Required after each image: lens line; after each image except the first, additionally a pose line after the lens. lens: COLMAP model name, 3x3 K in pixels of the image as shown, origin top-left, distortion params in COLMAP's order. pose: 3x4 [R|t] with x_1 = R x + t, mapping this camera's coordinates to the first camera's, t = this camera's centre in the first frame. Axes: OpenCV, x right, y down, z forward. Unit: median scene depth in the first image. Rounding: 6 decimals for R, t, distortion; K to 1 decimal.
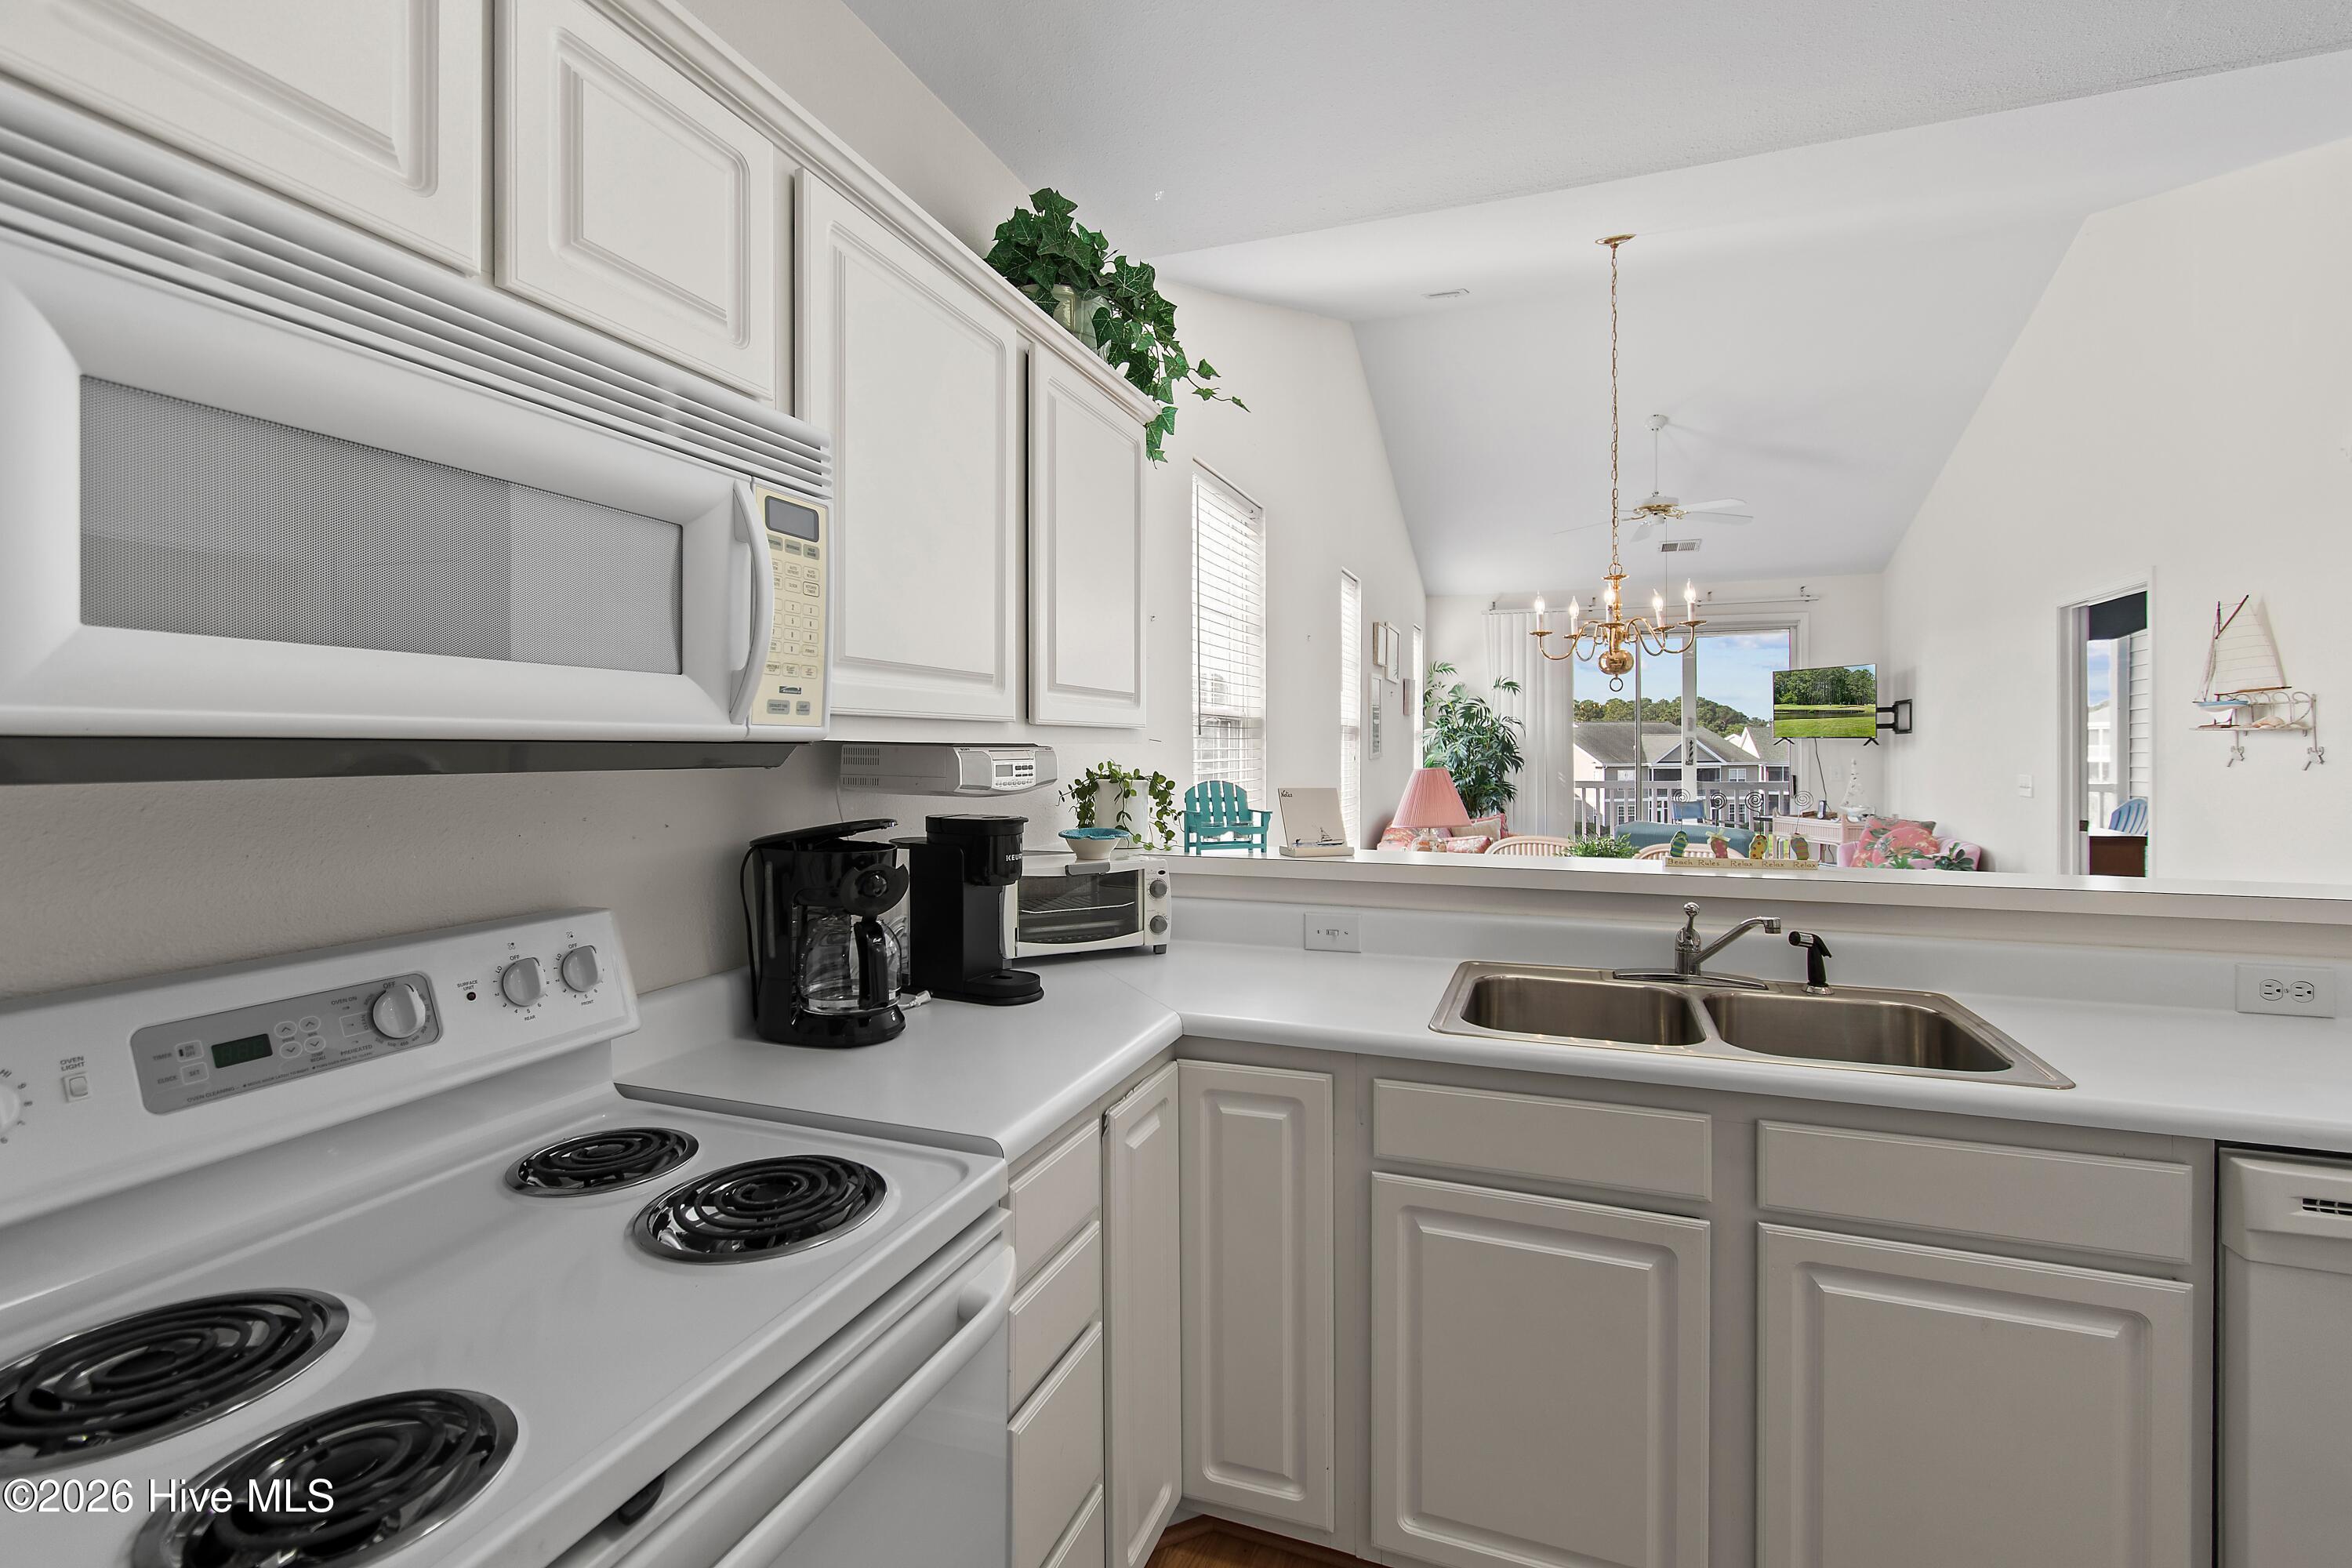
lens RADIAL K [[1051.9, 0, 1173.9], [0, 1051.9, 750.4], [0, 0, 1]] dist [-0.001136, 0.000003]
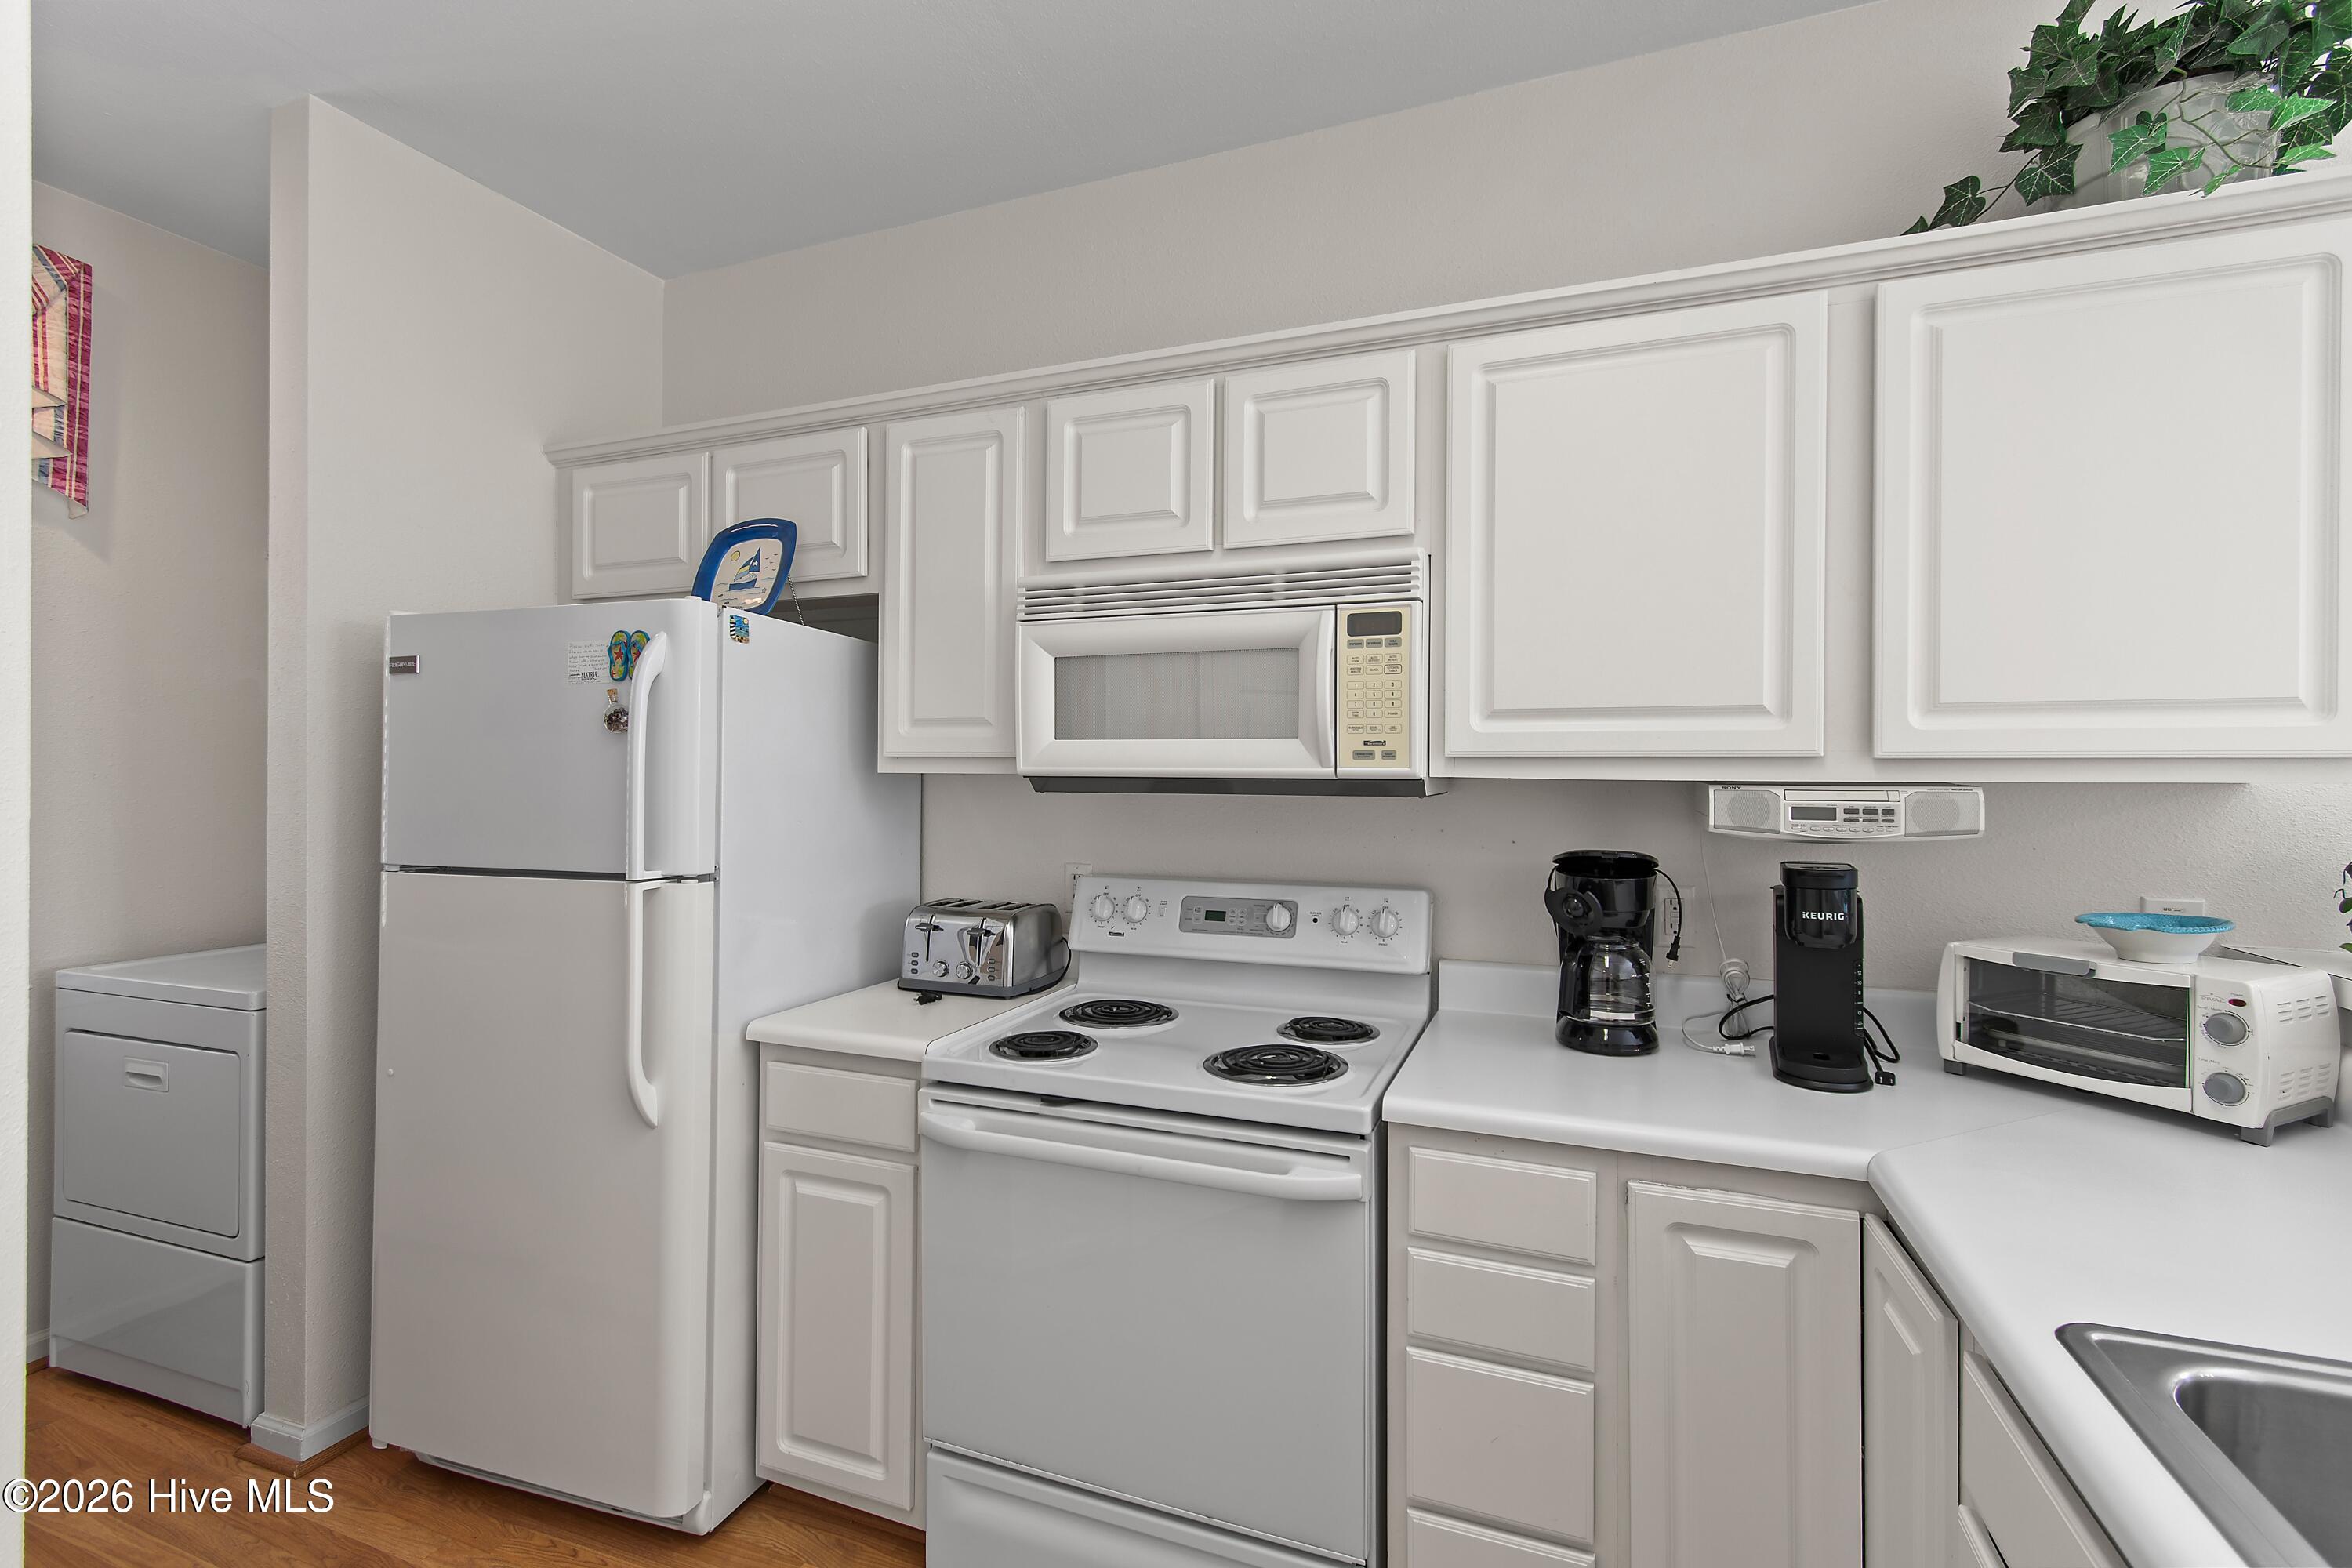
lens RADIAL K [[1044.7, 0, 1179.8], [0, 1044.7, 772.1], [0, 0, 1]] dist [-0.000509, 0.000040]
pose [[-0.010347, -0.000608, -0.999946, 1.055786], [-0.008747, 0.999962, -0.000517, -0.014361], [0.999908, 0.008741, -0.010352, 0.747050]]
